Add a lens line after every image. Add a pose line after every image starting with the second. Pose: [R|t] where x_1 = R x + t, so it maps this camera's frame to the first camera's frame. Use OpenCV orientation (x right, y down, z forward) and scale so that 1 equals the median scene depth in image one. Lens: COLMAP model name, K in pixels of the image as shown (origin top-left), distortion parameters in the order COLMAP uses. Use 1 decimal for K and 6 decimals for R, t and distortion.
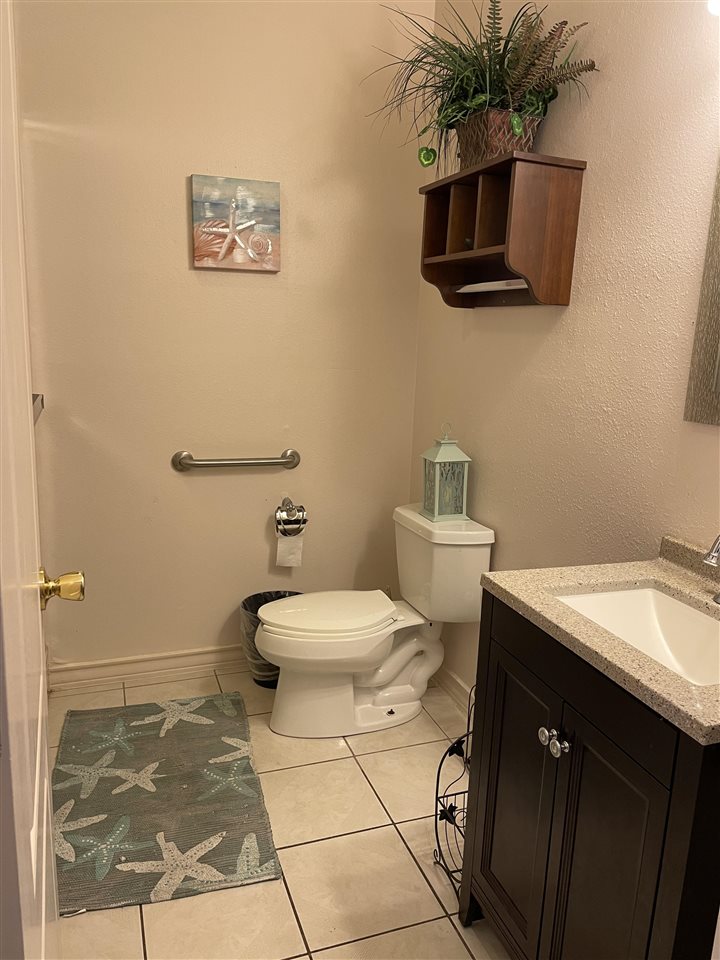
lens RADIAL K [[724.9, 0, 358.4], [0, 724.9, 476.8], [0, 0, 1]] dist [0.106470, -0.140919]
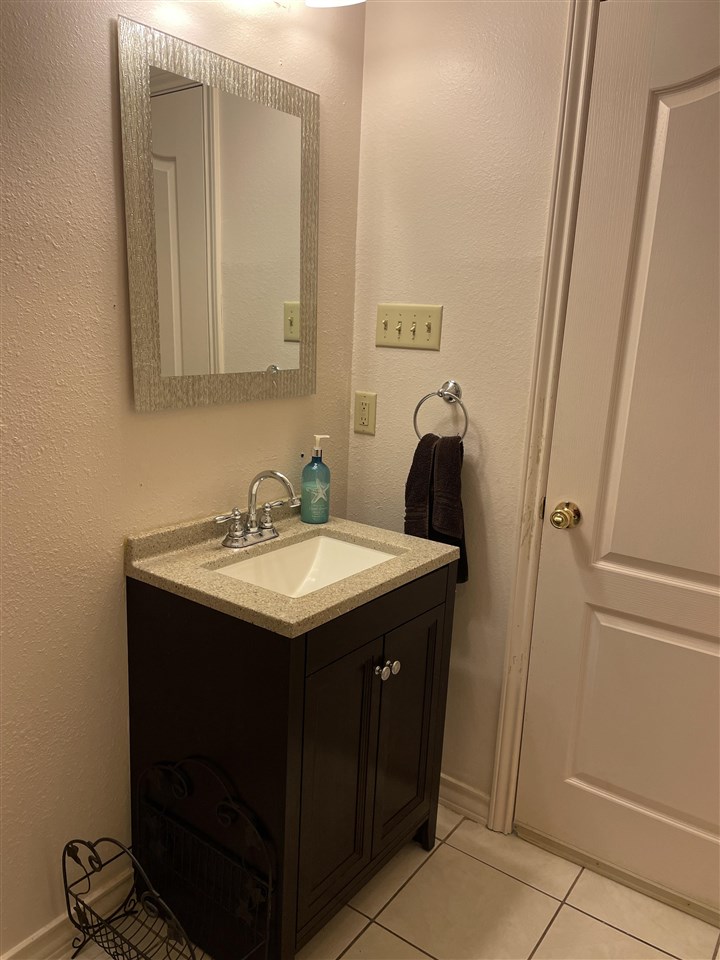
lens RADIAL K [[724.9, 0, 358.4], [0, 724.9, 476.8], [0, 0, 1]] dist [0.106470, -0.140919]
pose [[-0.571441, -0.238110, 0.785340, -0.577730], [0.095047, 0.931337, 0.351535, -0.367711], [-0.815121, 0.275526, -0.509572, 1.549311]]
